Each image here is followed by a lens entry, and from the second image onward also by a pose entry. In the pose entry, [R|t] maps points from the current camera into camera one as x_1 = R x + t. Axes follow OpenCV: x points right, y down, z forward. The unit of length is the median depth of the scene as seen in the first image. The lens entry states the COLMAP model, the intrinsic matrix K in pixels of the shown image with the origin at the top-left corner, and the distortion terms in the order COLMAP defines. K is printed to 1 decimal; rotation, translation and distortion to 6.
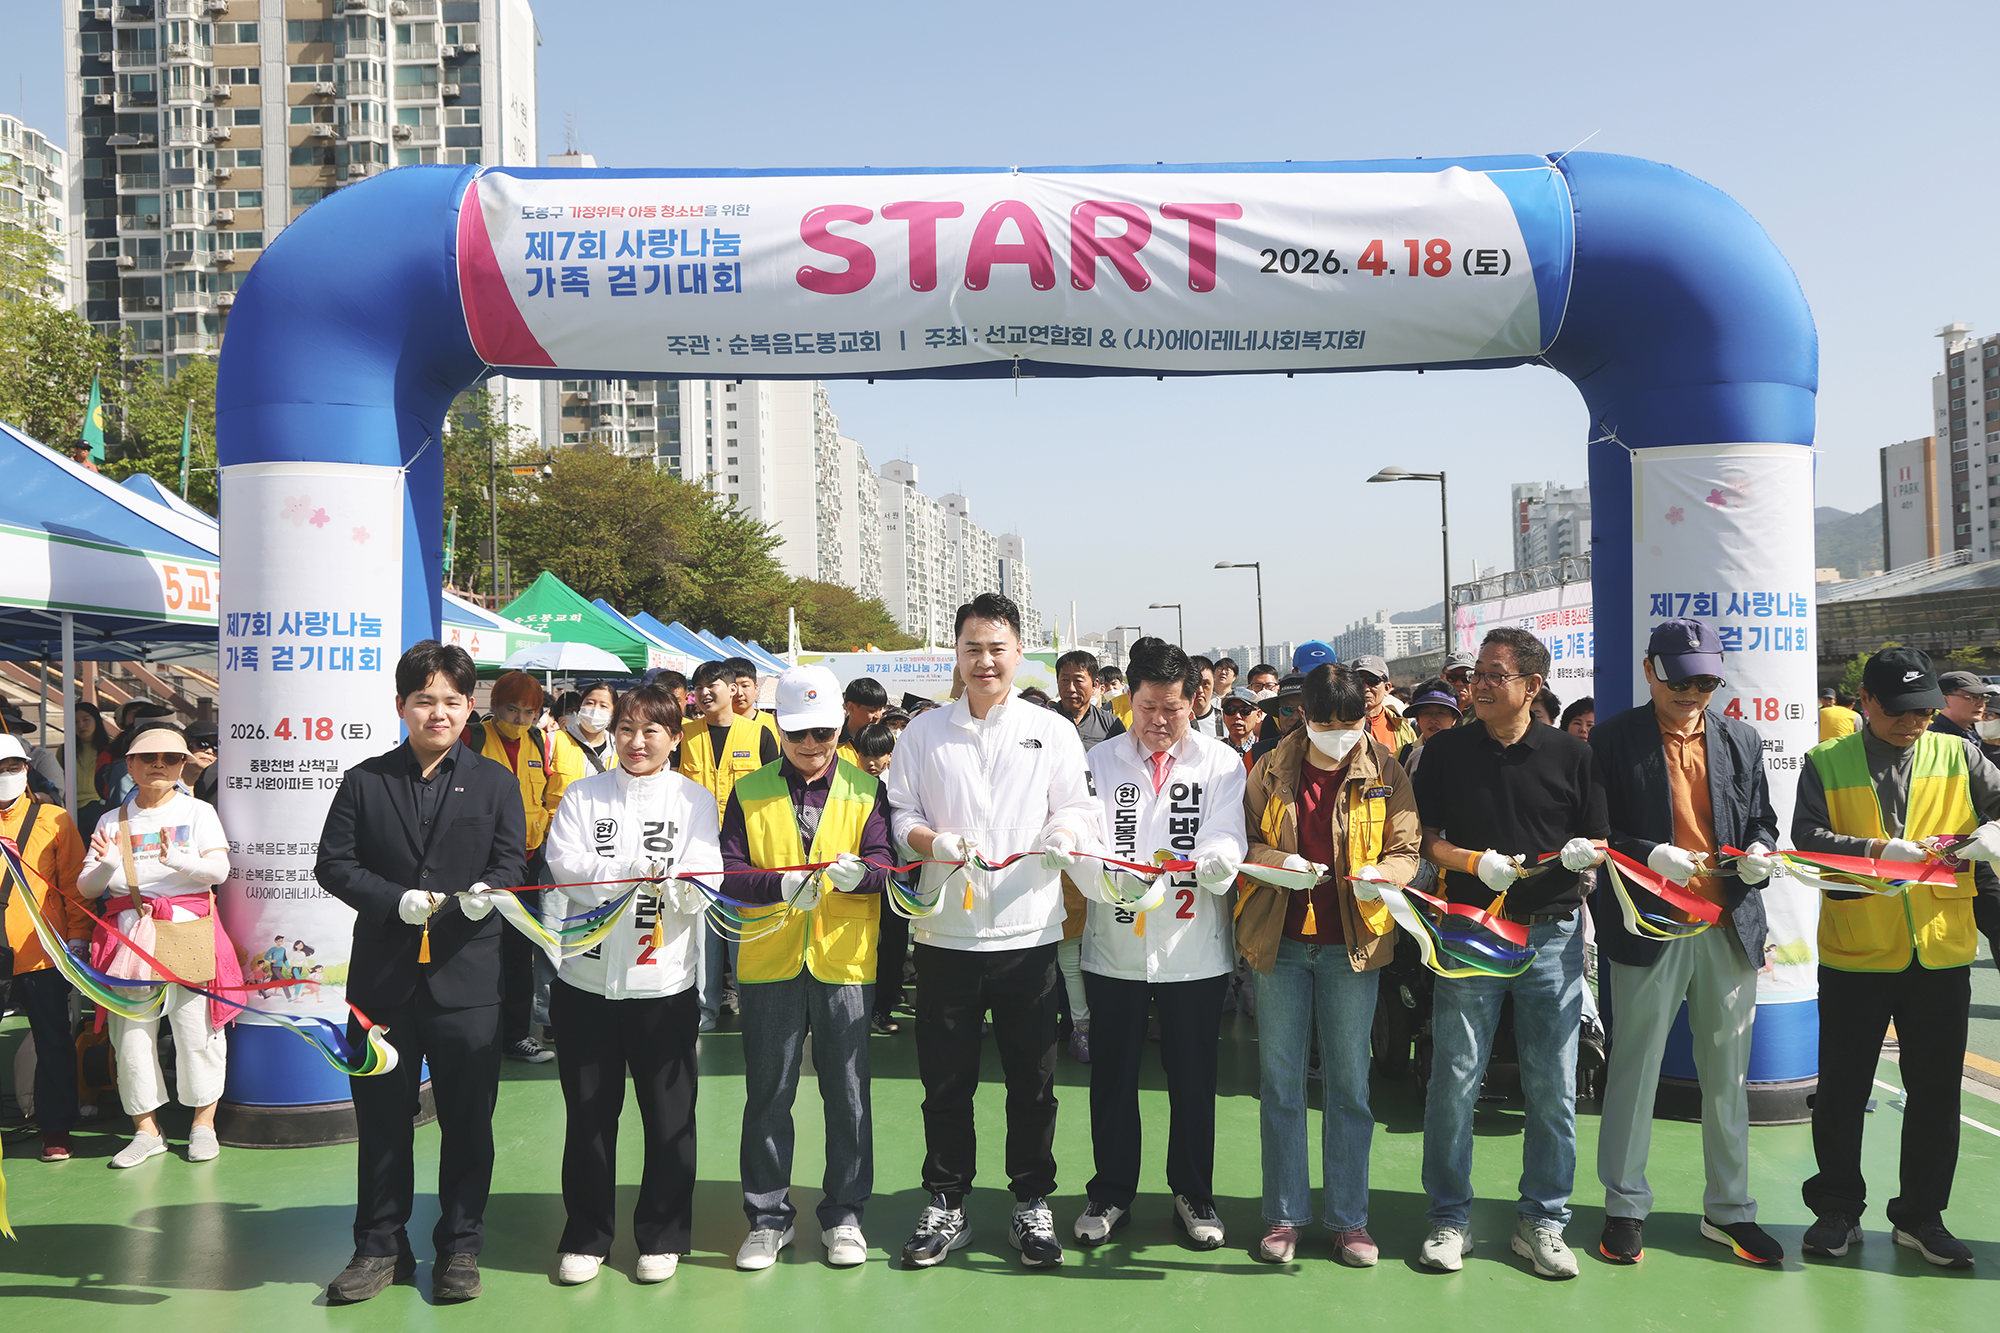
lens RADIAL K [[1649.3, 0, 1000.0], [0, 1649.3, 666.5], [0, 0, 1]] dist [0.002771, 0.001243]
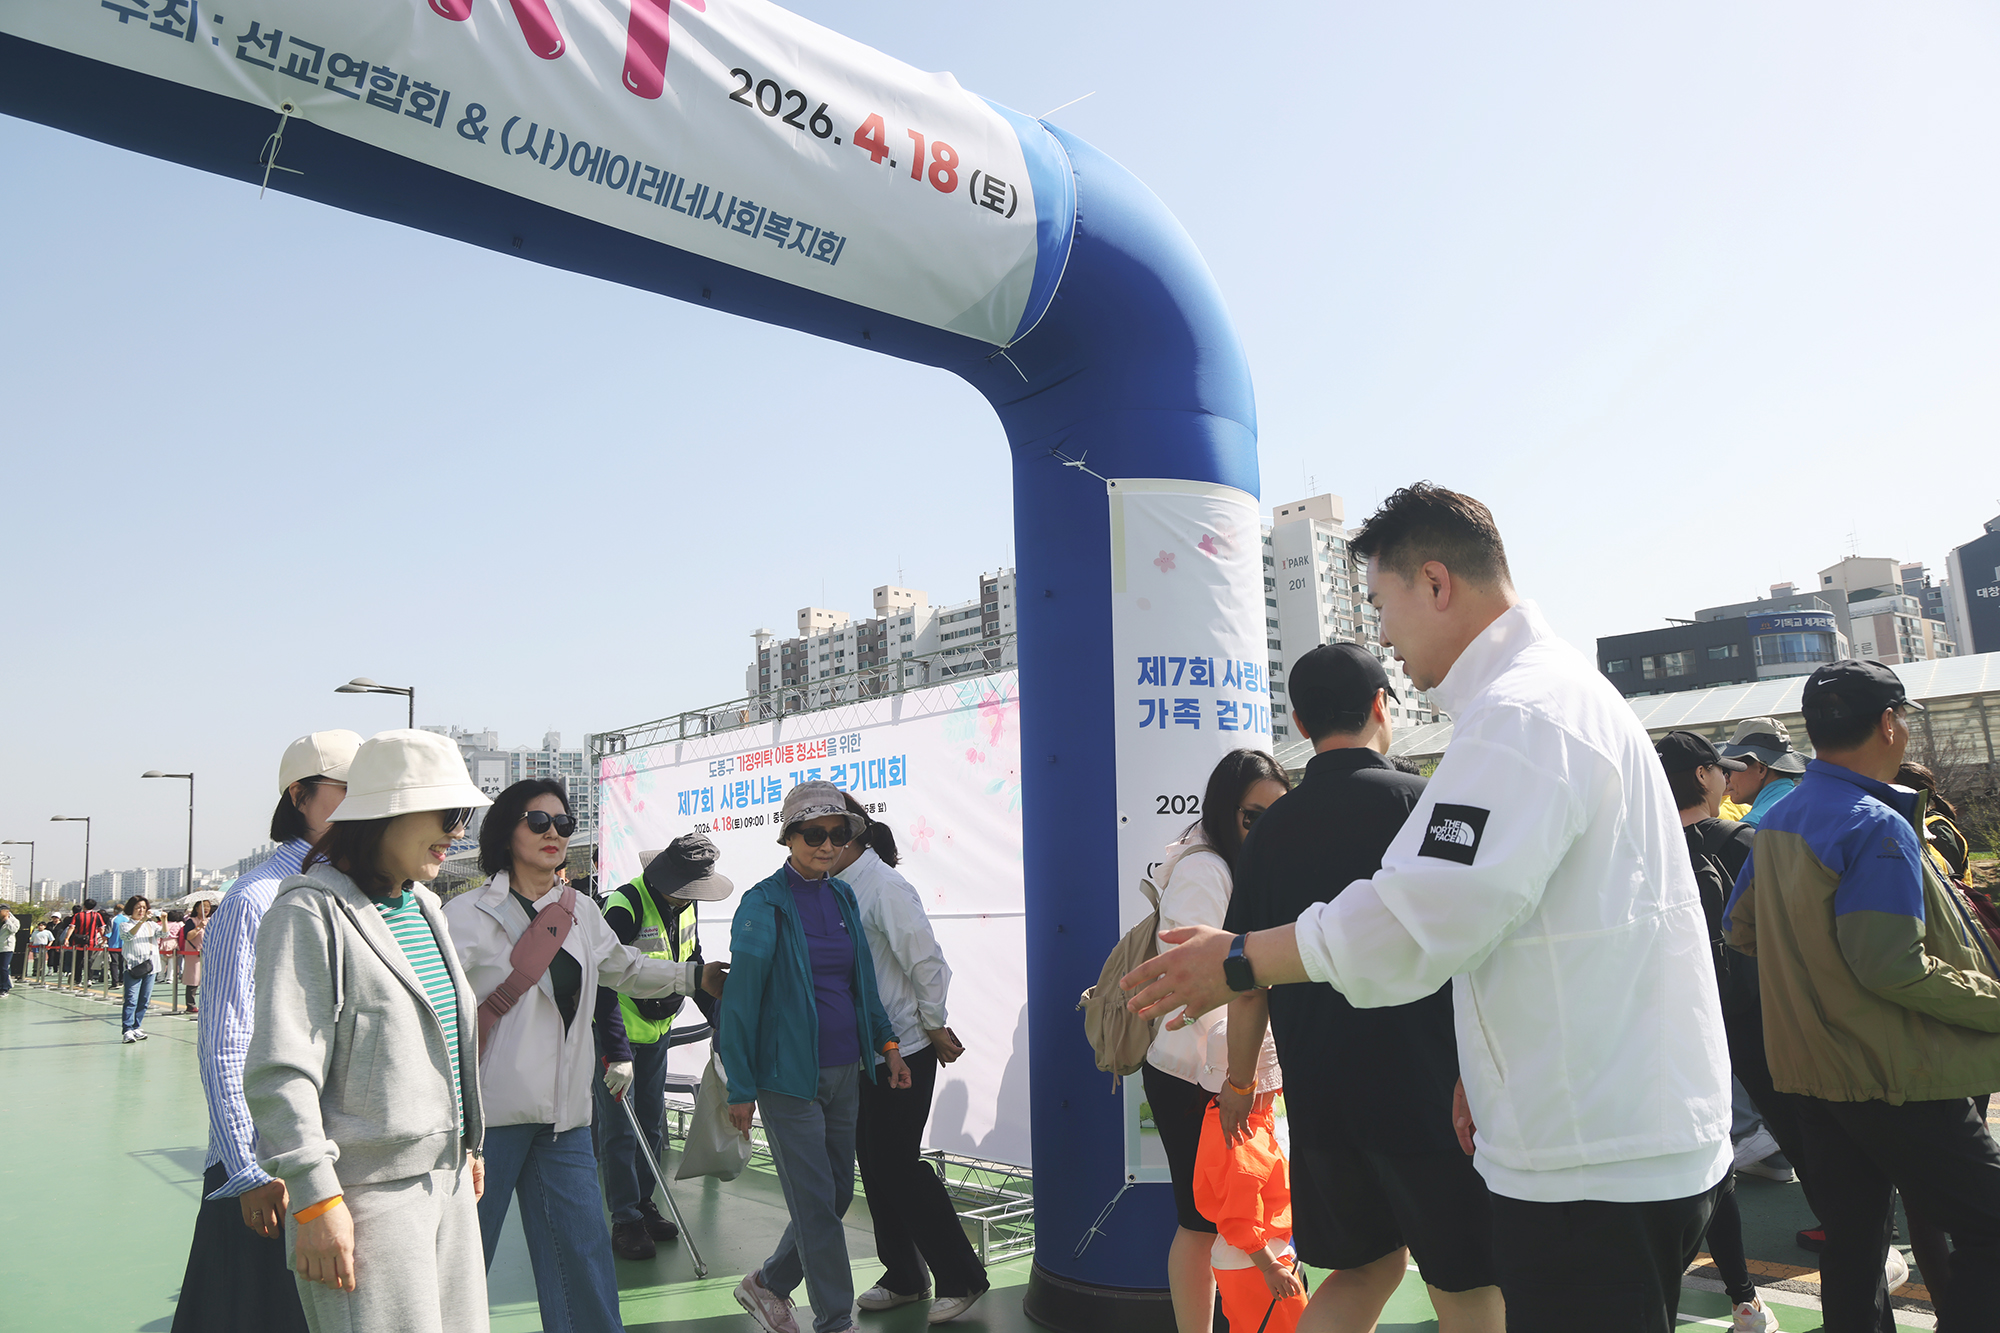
lens RADIAL K [[1358.8, 0, 1000.0], [0, 1358.8, 666.5], [0, 0, 1]] dist [-0.096238, 0.064913]
pose [[0.746638, 0.096759, 0.658156, -0.084197], [0.014194, 0.986823, -0.161181, 0.065431], [-0.665079, 0.129686, 0.735426, 0.574685]]
